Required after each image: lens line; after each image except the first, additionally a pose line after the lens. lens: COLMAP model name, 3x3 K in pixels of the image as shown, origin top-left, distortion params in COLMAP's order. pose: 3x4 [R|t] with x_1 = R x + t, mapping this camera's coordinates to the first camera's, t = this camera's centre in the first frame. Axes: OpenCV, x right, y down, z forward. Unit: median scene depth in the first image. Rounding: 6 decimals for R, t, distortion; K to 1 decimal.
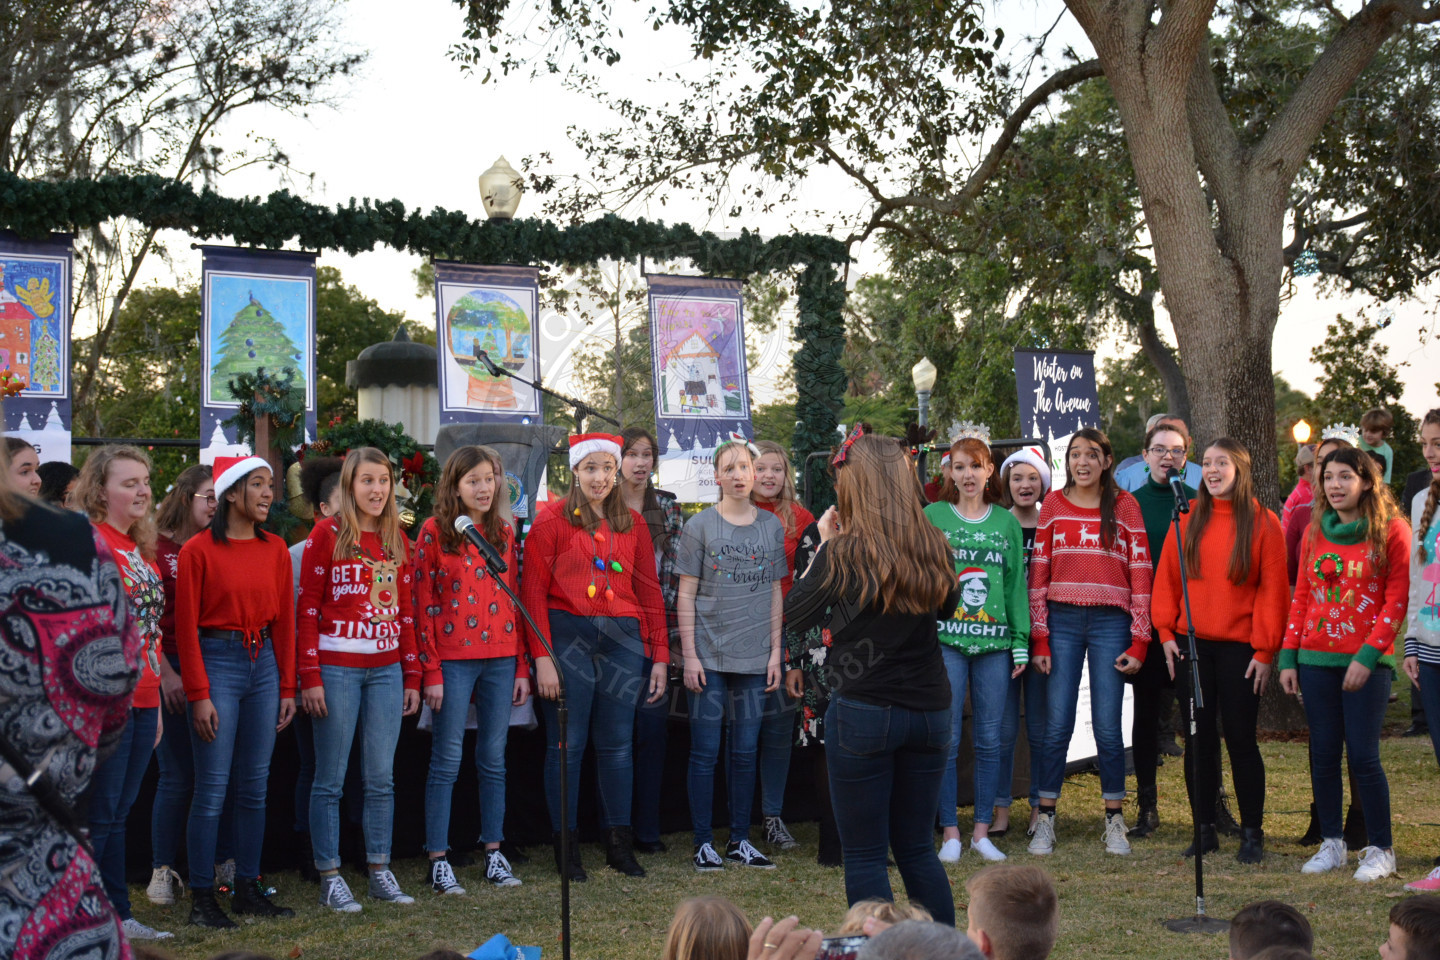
lens RADIAL K [[2083.6, 0, 718.0], [0, 2083.6, 460.8], [0, 0, 1]] dist [-0.062228, 0.109831]
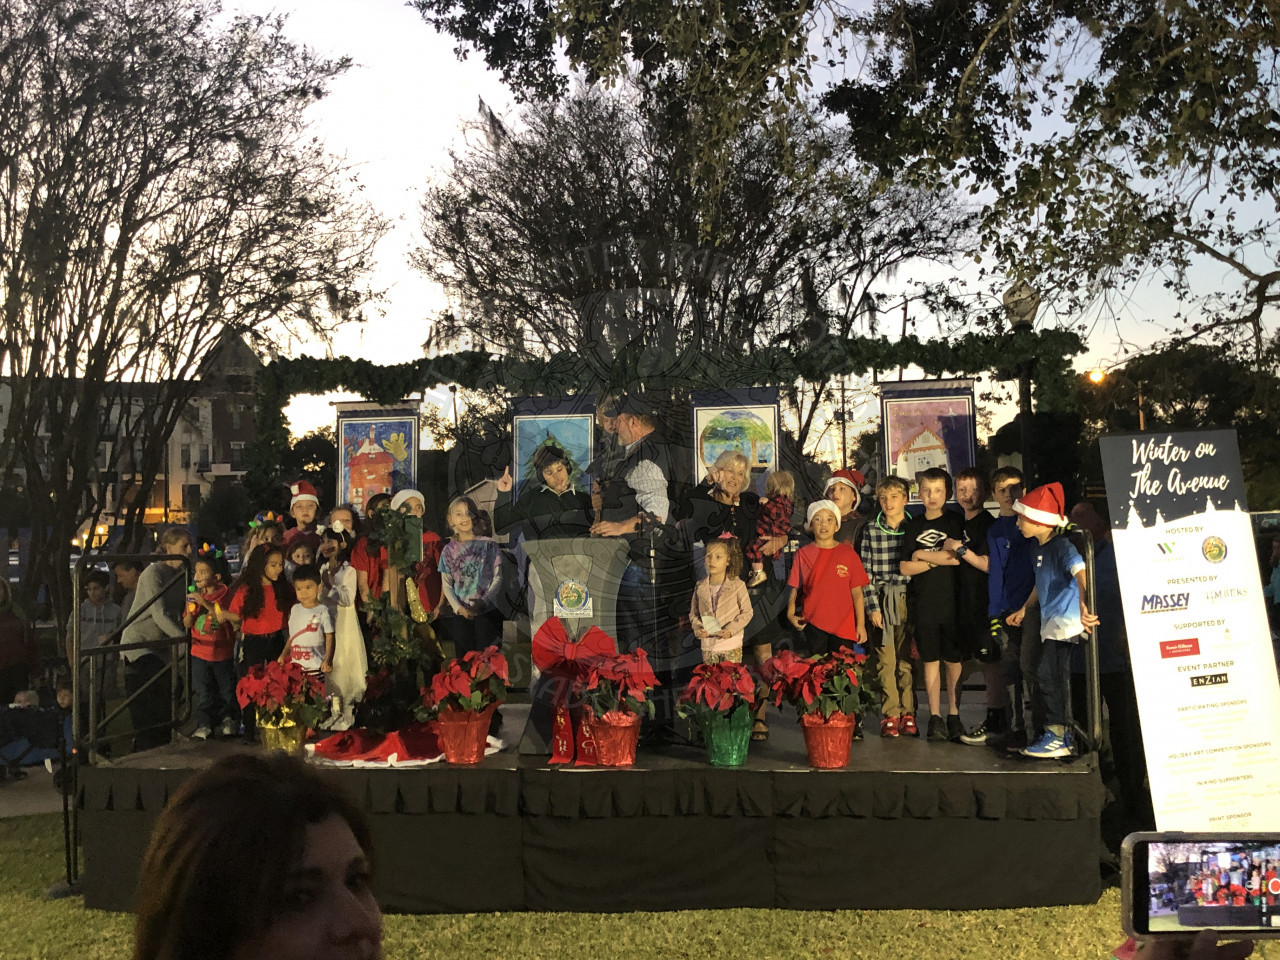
lens RADIAL K [[1341.3, 0, 640.0], [0, 1341.3, 480.0], [0, 0, 1]] dist [-0.000268, -0.017336]
pose [[0.817101, -0.051661, -0.574175, 0.283075], [0.048534, 0.998605, -0.020780, -0.025416], [0.574448, -0.010888, 0.818469, 0.301876]]
